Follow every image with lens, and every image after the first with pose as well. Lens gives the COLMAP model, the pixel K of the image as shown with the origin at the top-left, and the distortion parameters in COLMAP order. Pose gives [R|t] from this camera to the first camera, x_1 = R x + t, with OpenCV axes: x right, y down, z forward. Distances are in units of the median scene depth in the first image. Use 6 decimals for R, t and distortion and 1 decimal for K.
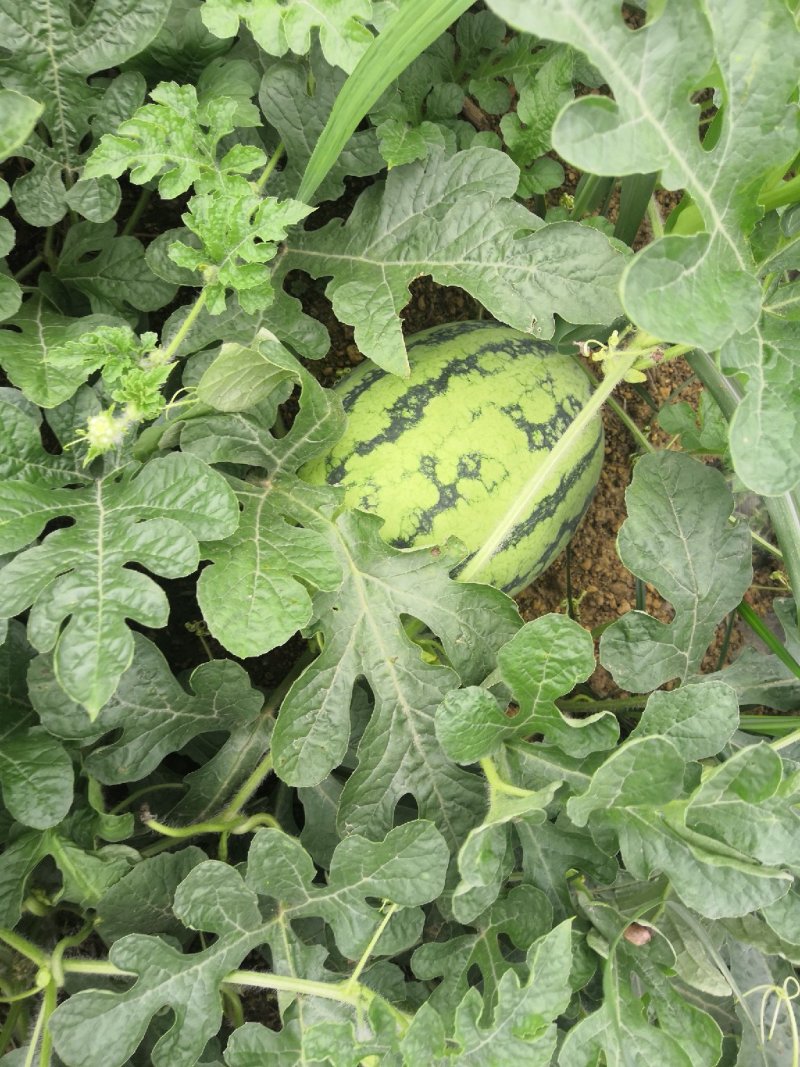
lens RADIAL K [[799.5, 0, 388.5], [0, 799.5, 533.0], [0, 0, 1]] dist [-0.035955, 0.059376]
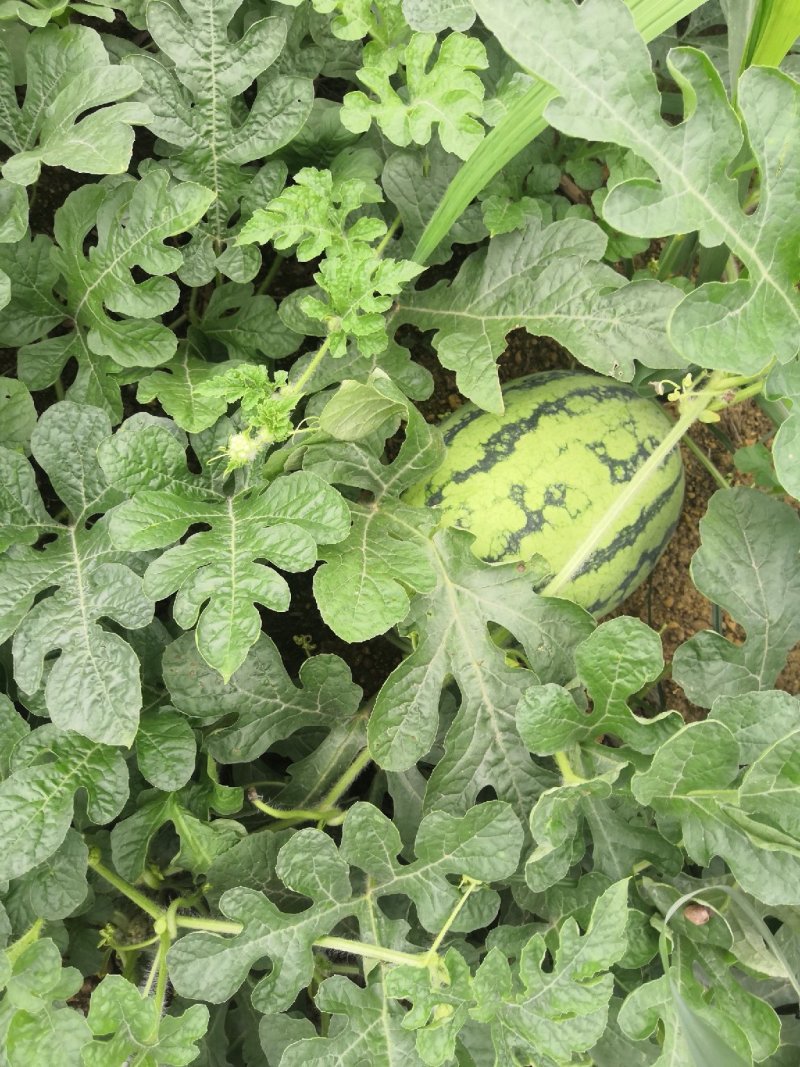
lens RADIAL K [[799.5, 0, 388.5], [0, 799.5, 533.0], [0, 0, 1]] dist [-0.035955, 0.059376]
pose [[0.992314, 0.034782, -0.118759, 0.005344], [-0.044456, 0.995819, -0.079805, 0.070905], [0.115487, 0.084471, 0.989711, -0.126225]]
